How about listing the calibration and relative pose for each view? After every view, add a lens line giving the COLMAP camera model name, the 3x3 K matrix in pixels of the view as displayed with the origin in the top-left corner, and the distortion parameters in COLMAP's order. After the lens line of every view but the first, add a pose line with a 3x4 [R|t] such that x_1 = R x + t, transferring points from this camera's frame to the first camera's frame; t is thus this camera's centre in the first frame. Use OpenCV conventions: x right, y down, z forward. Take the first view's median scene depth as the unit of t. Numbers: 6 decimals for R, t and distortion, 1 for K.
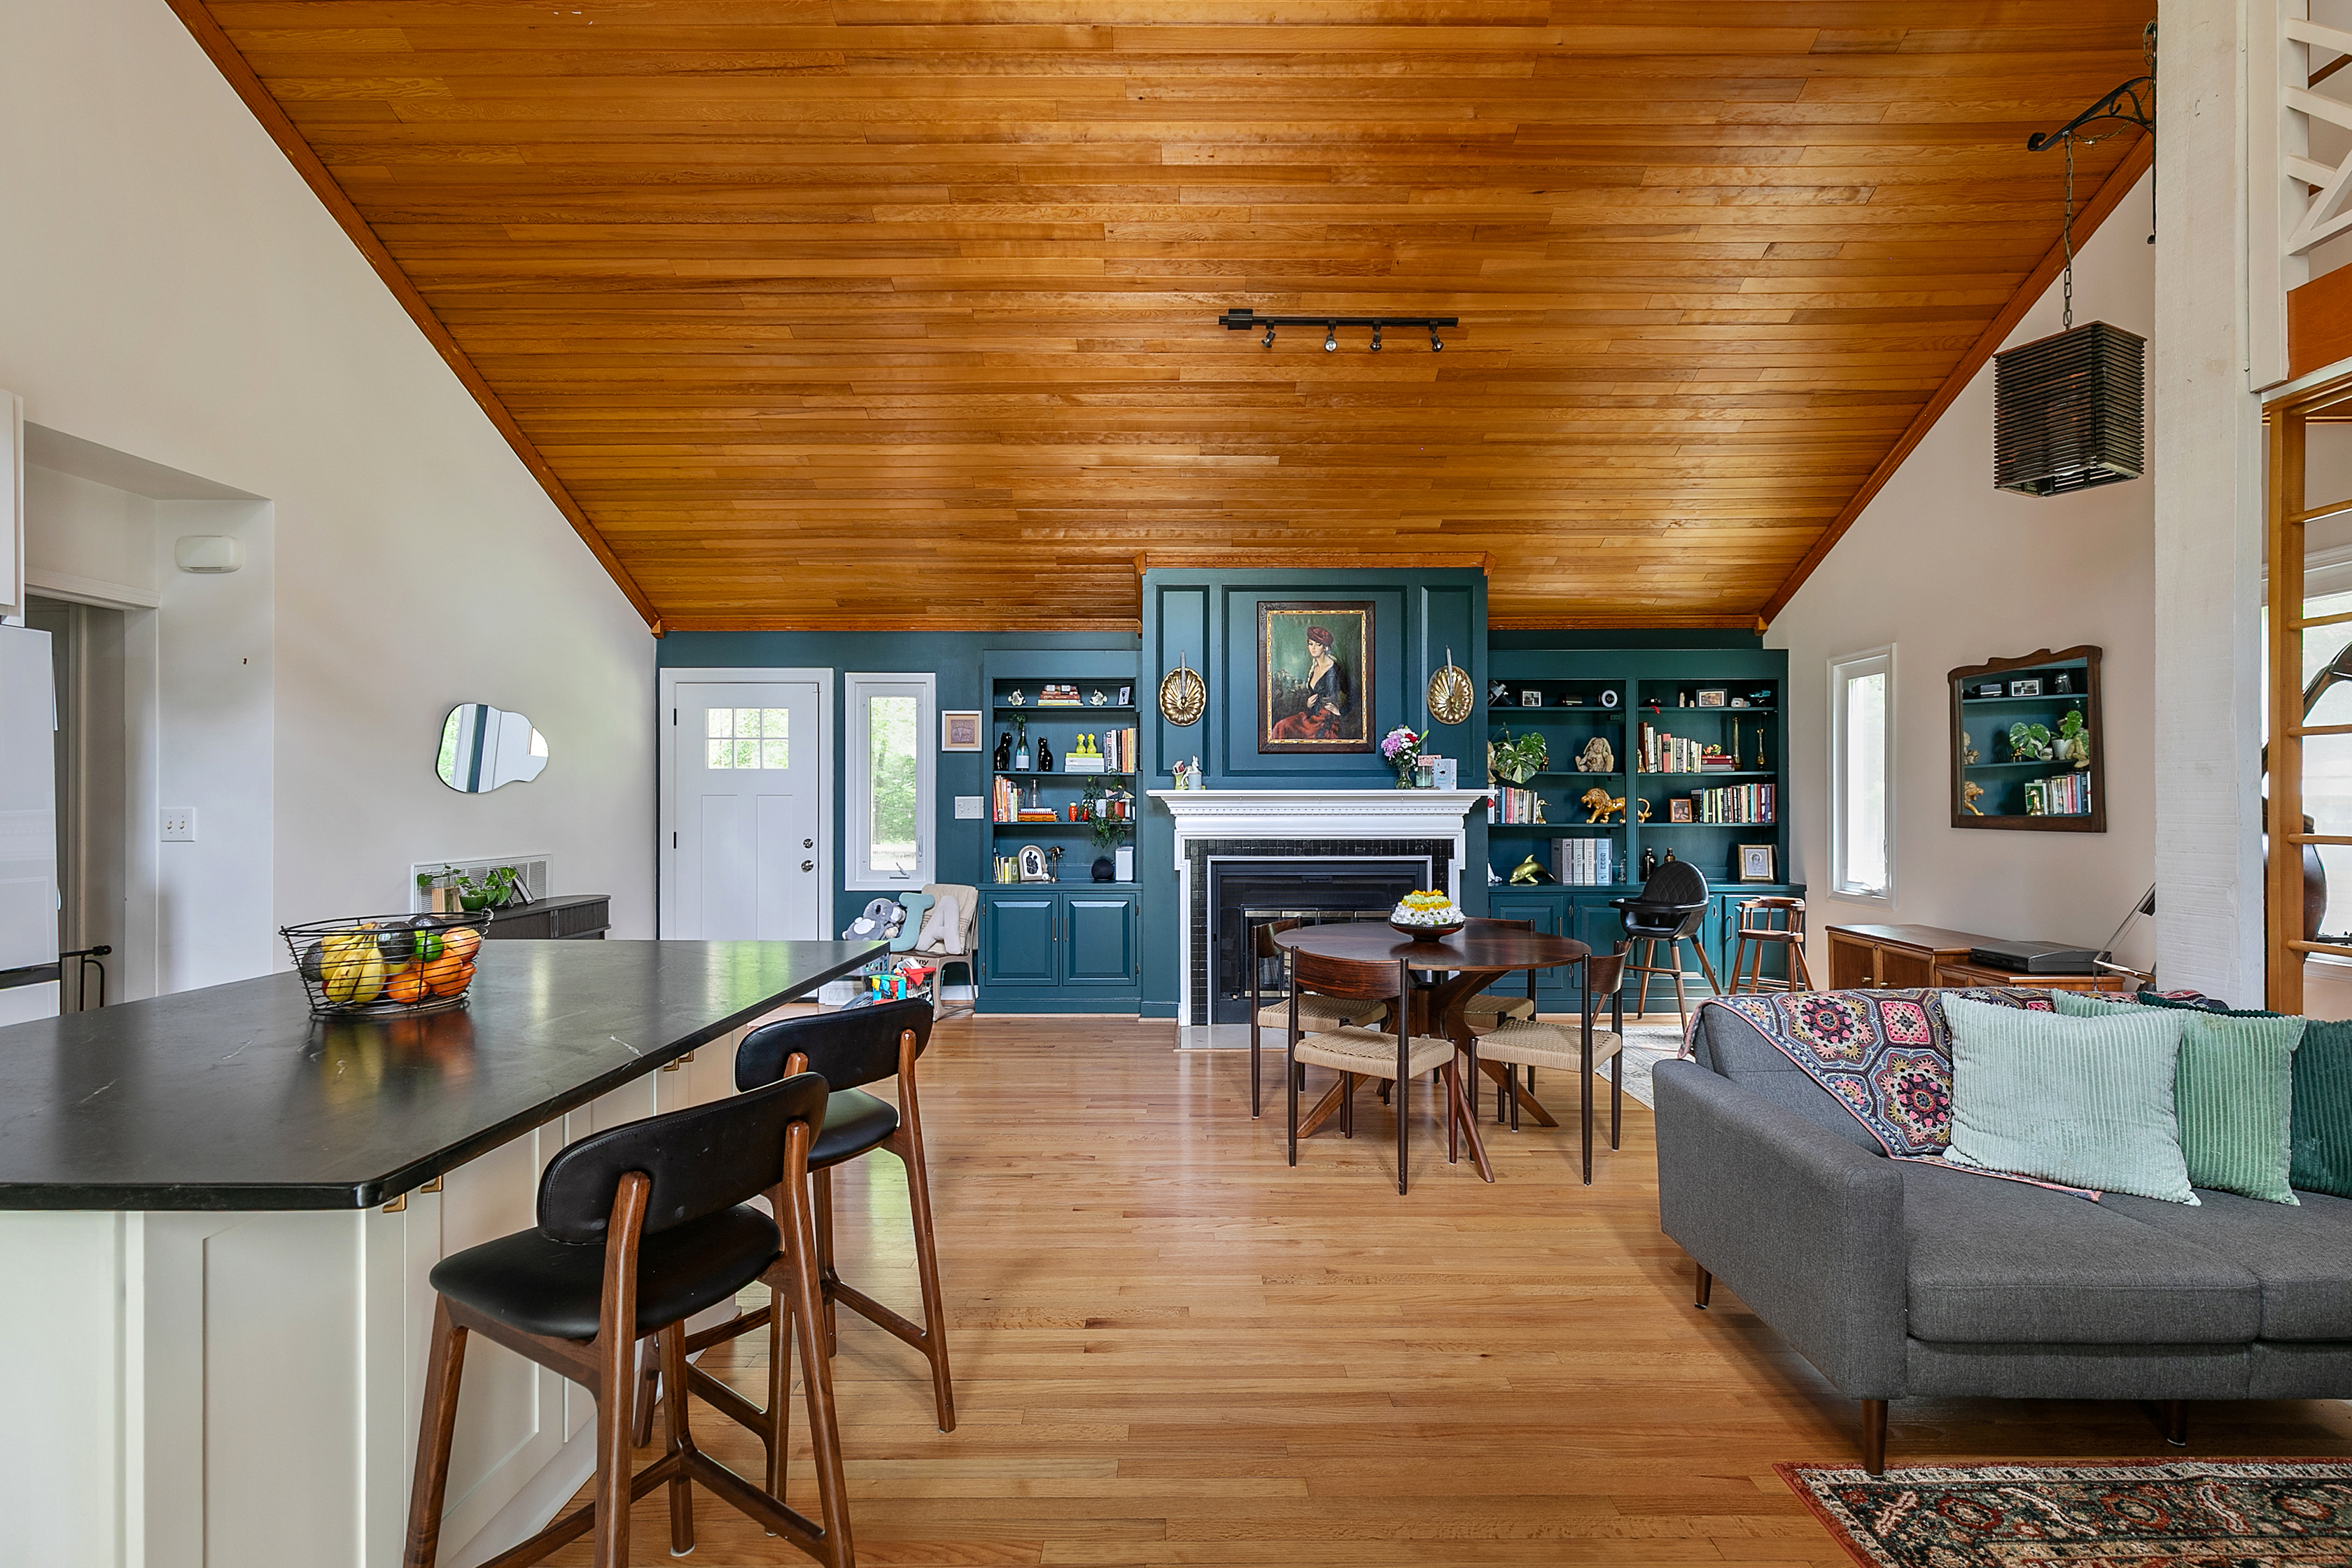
lens RADIAL K [[1059.7, 0, 1189.0], [0, 1059.7, 799.8], [0, 0, 1]] dist [0.015379, -0.005414]
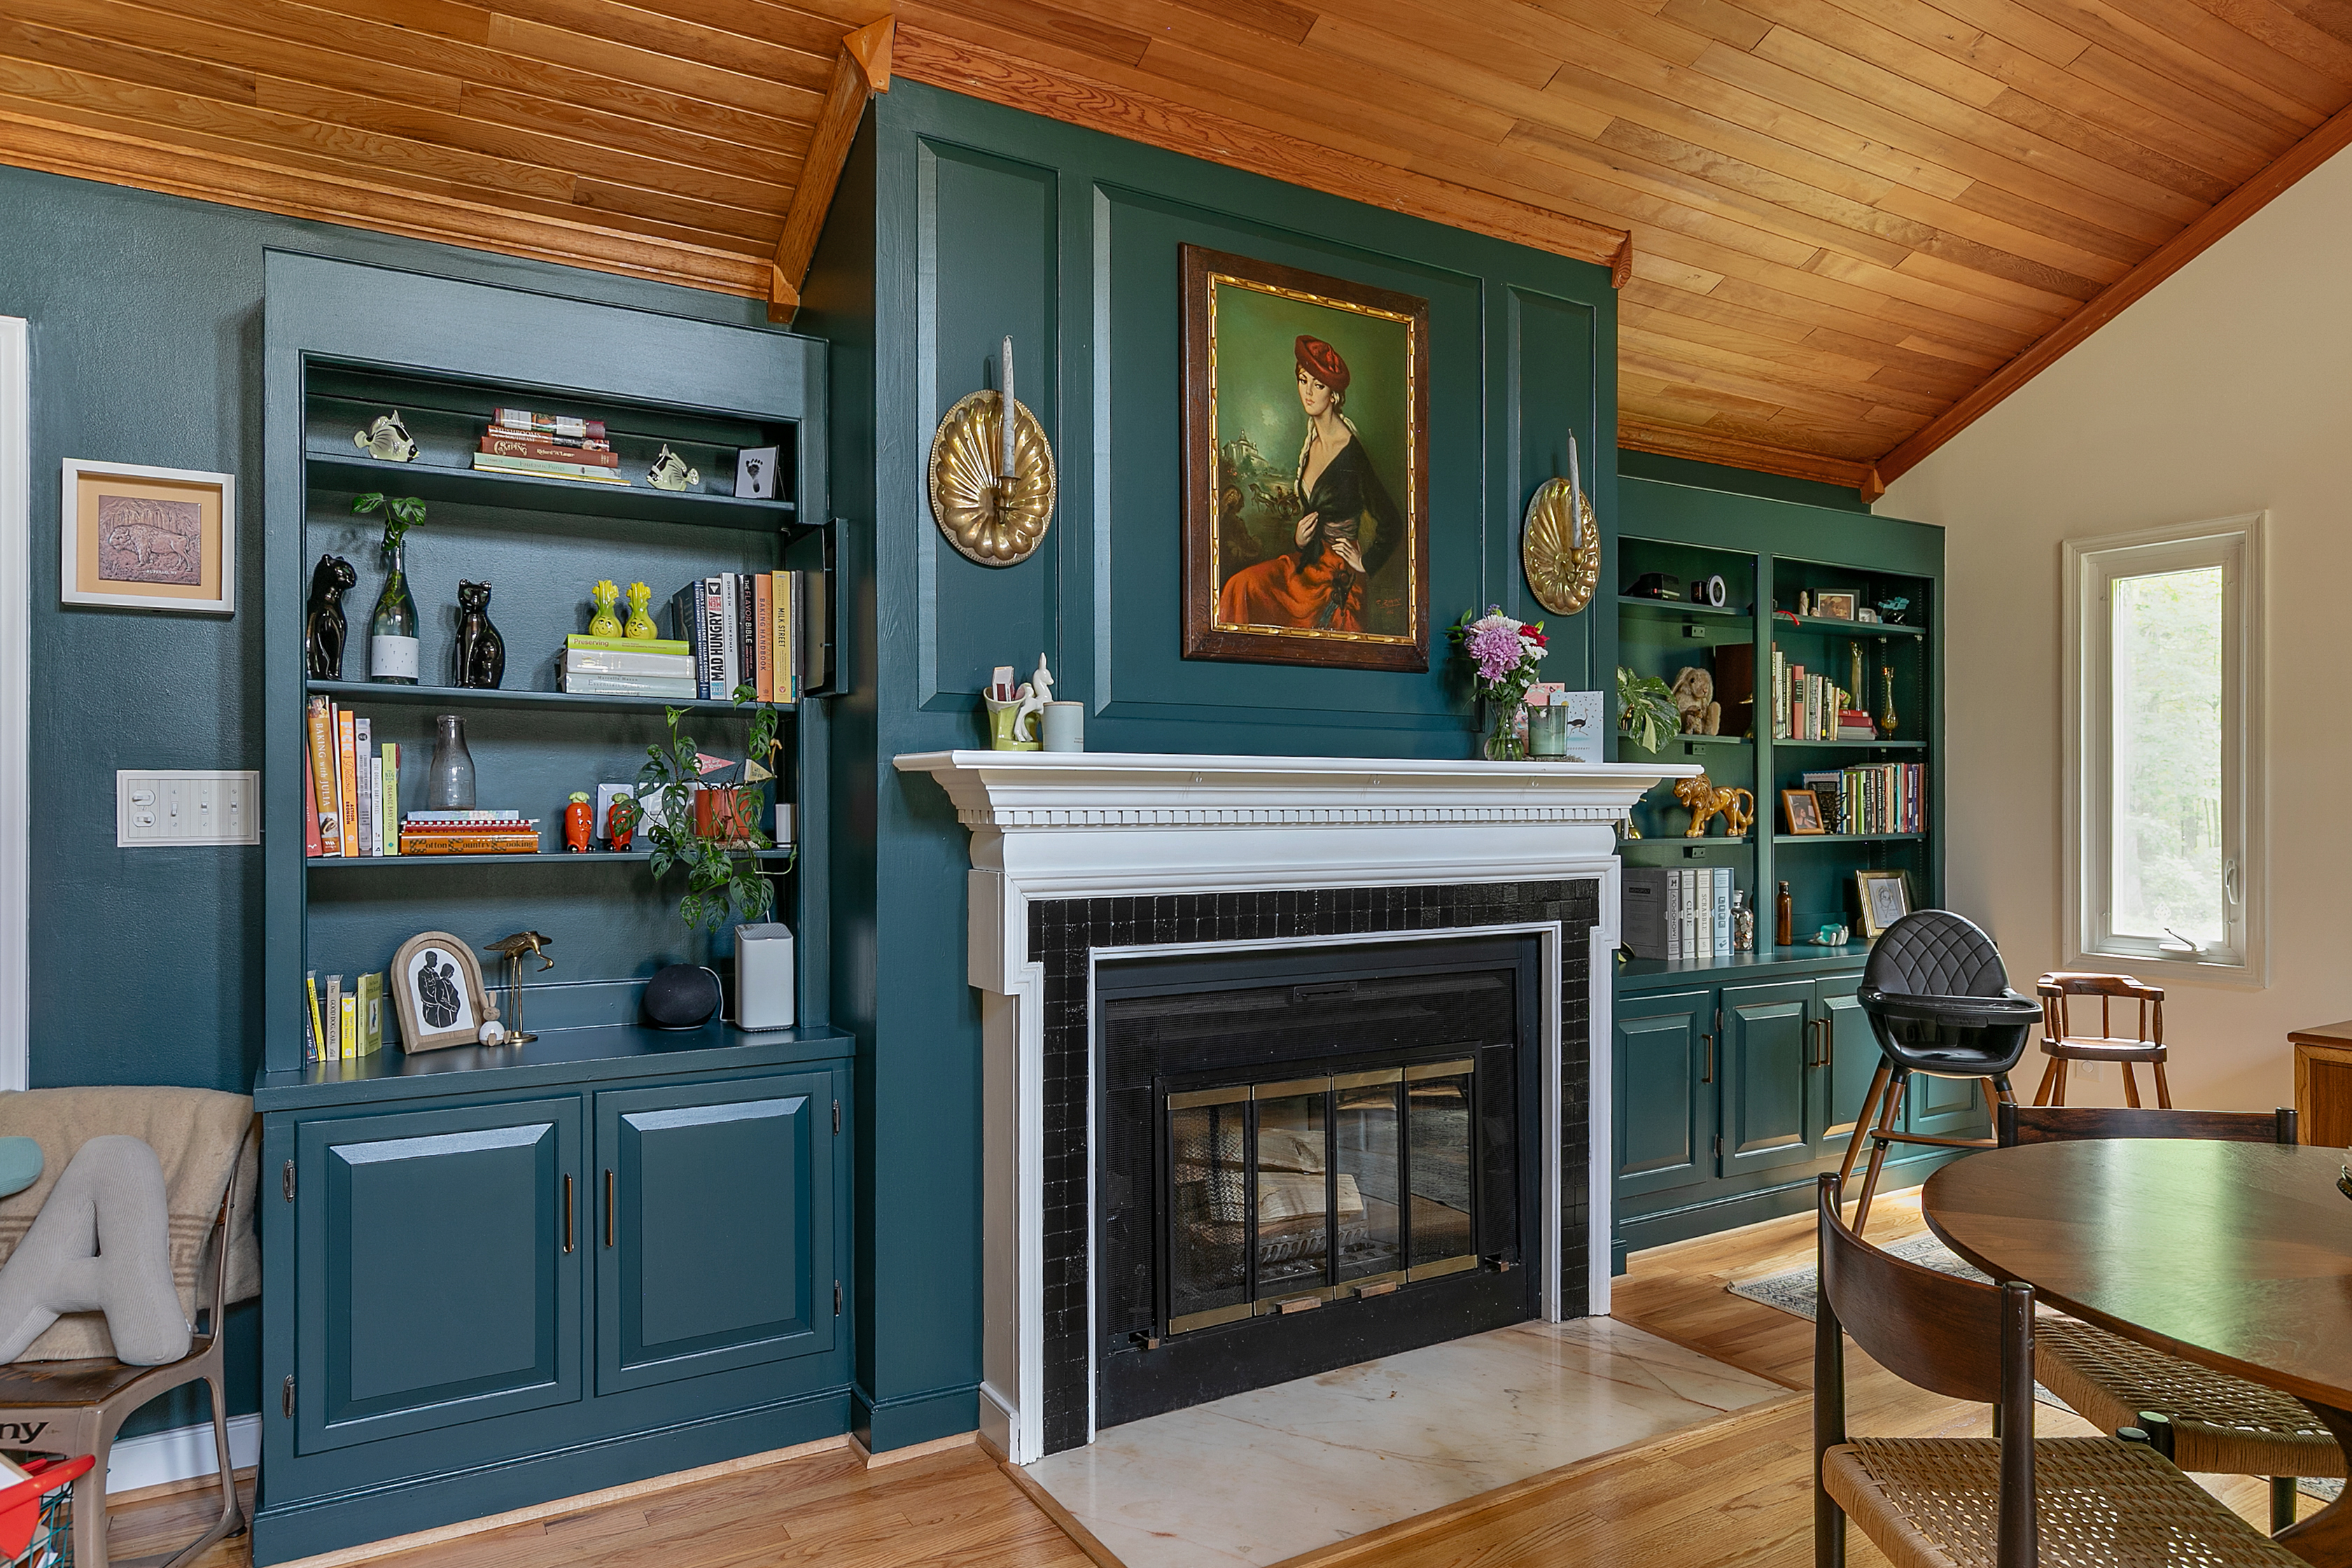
lens RADIAL K [[1454.1, 0, 1176.1], [0, 1454.1, 795.4], [0, 0, 1]] dist [-0.000190, -0.000200]
pose [[0.858327, 0.003001, 0.513095, -0.197772], [-0.002172, 0.999995, -0.002216, 0.004724], [-0.513099, 0.000788, 0.858329, 0.582461]]
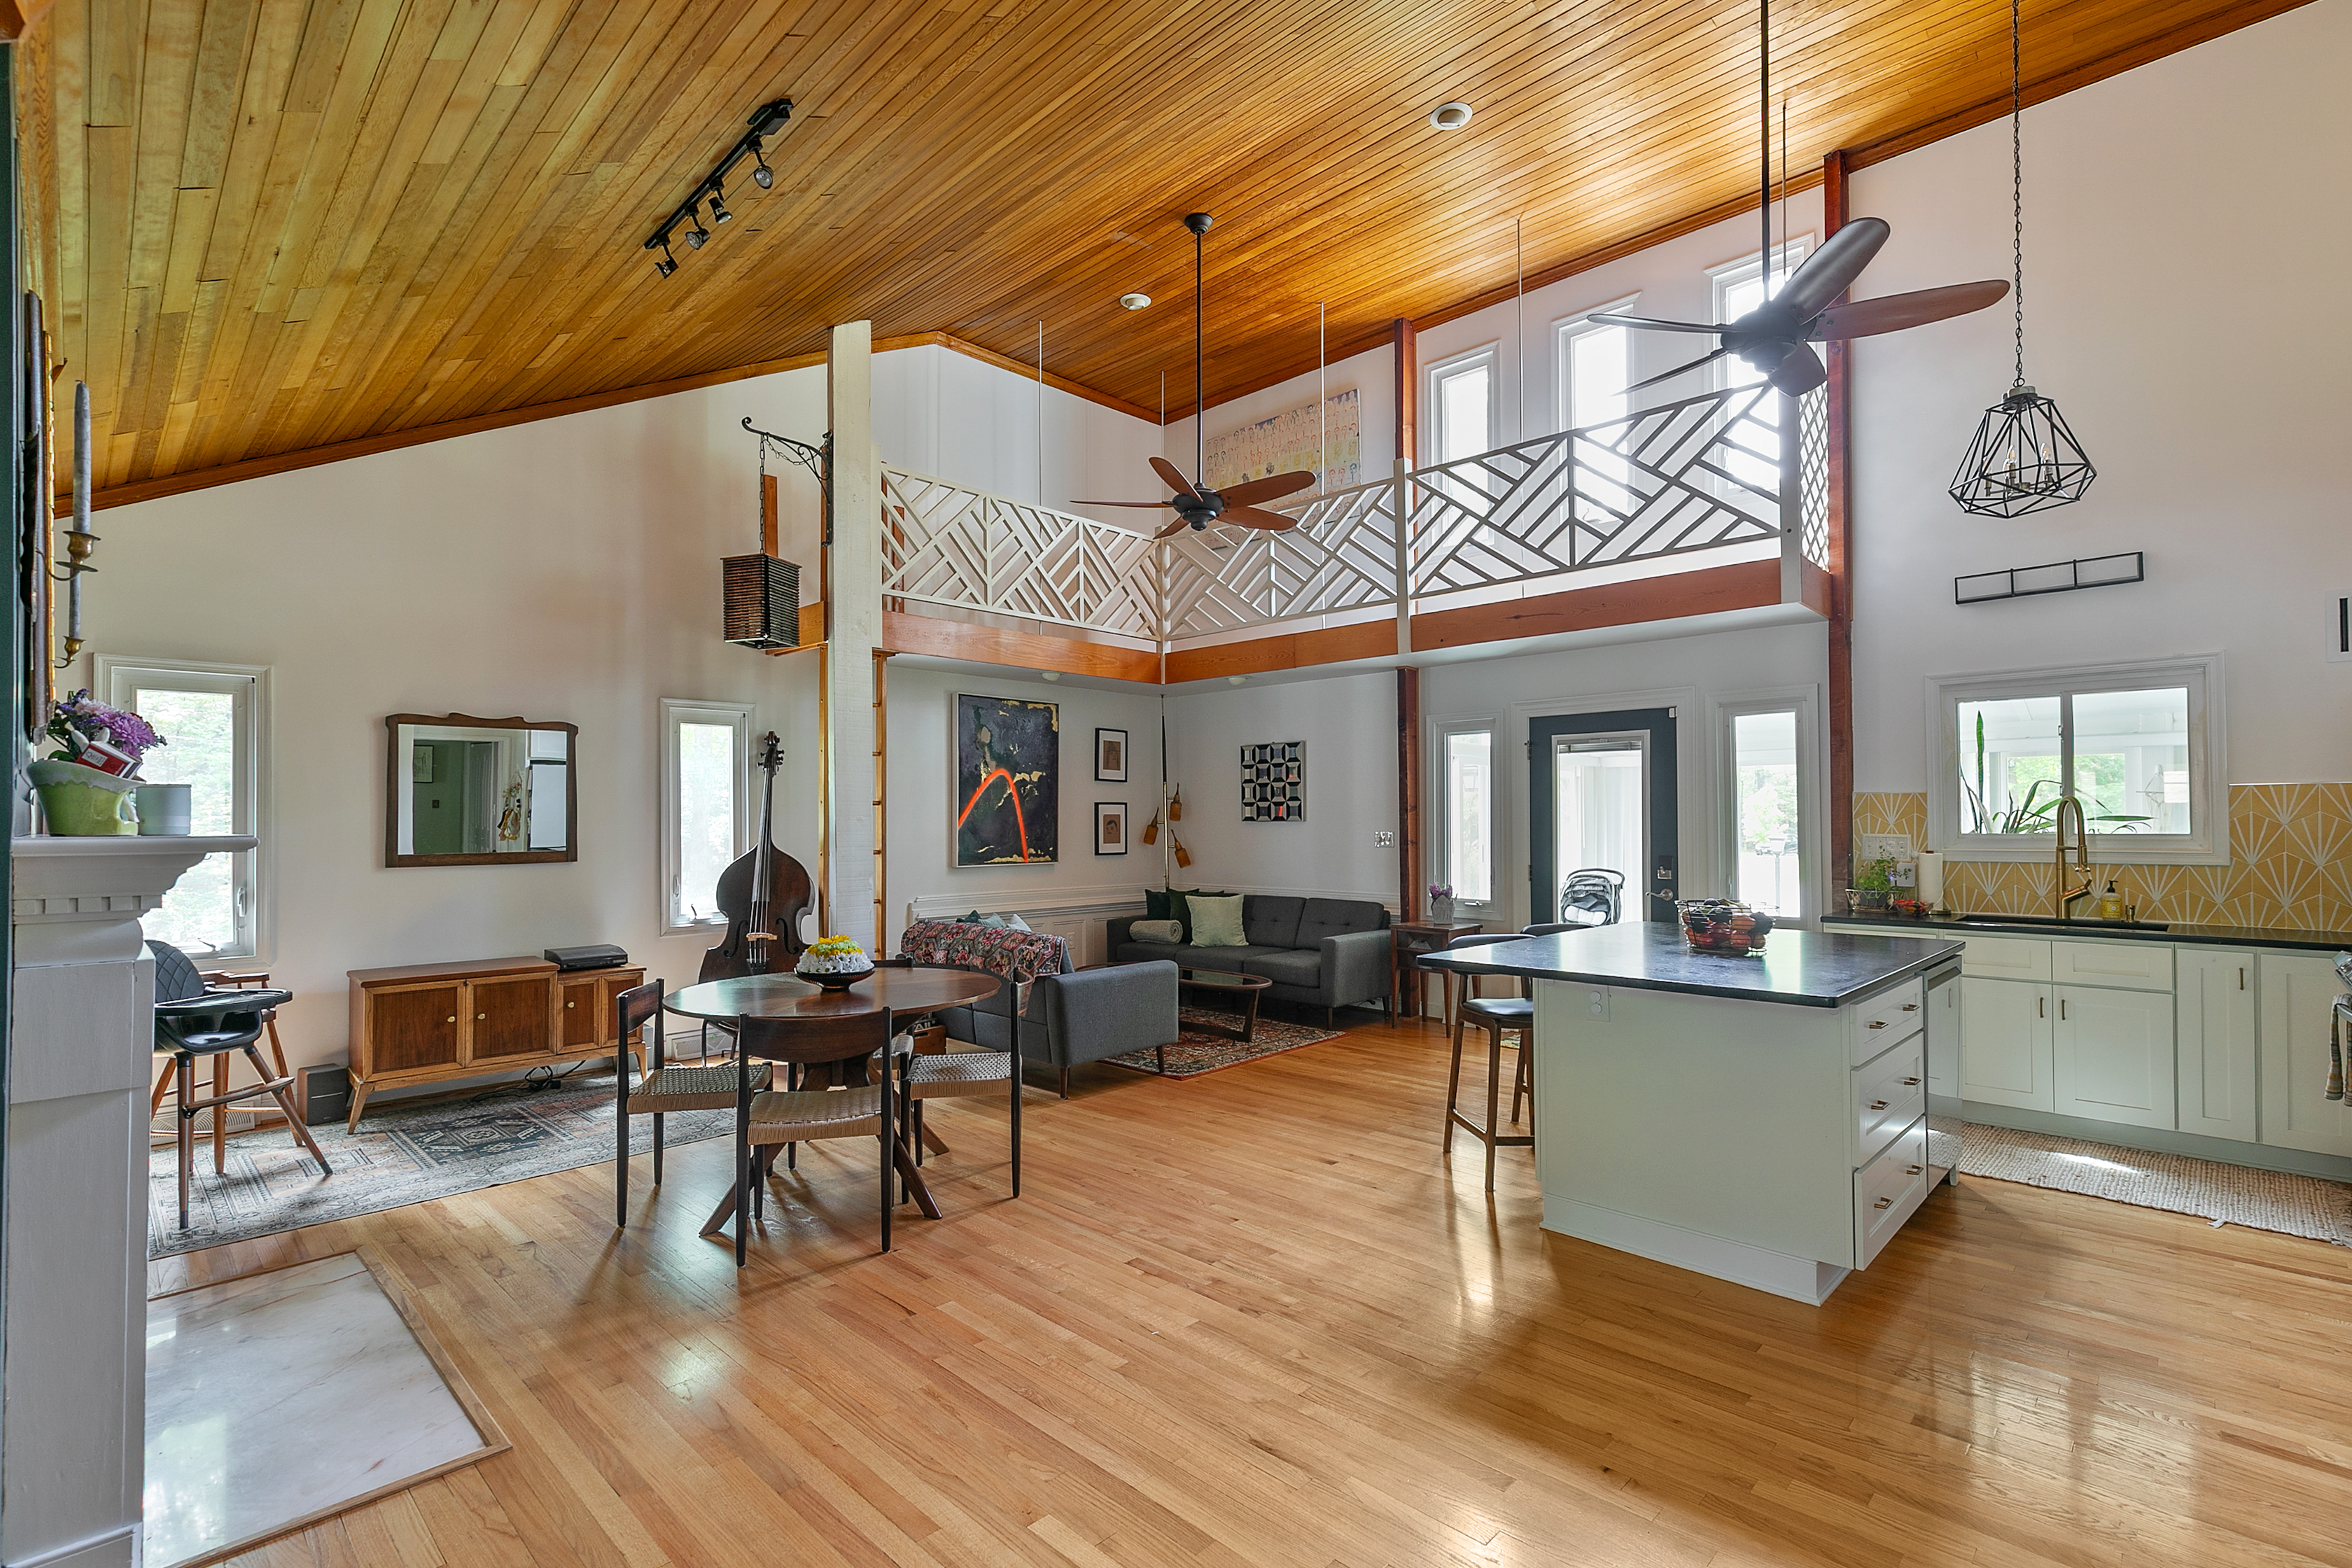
lens RADIAL K [[1059.7, 0, 1187.9], [0, 1059.7, 804.0], [0, 0, 1]] dist [0.015379, -0.005414]
pose [[-0.722748, 0.016245, 0.690920, -0.458296], [0.007151, 0.999846, -0.016028, -0.011298], [-0.691074, -0.006643, -0.722753, 1.010446]]
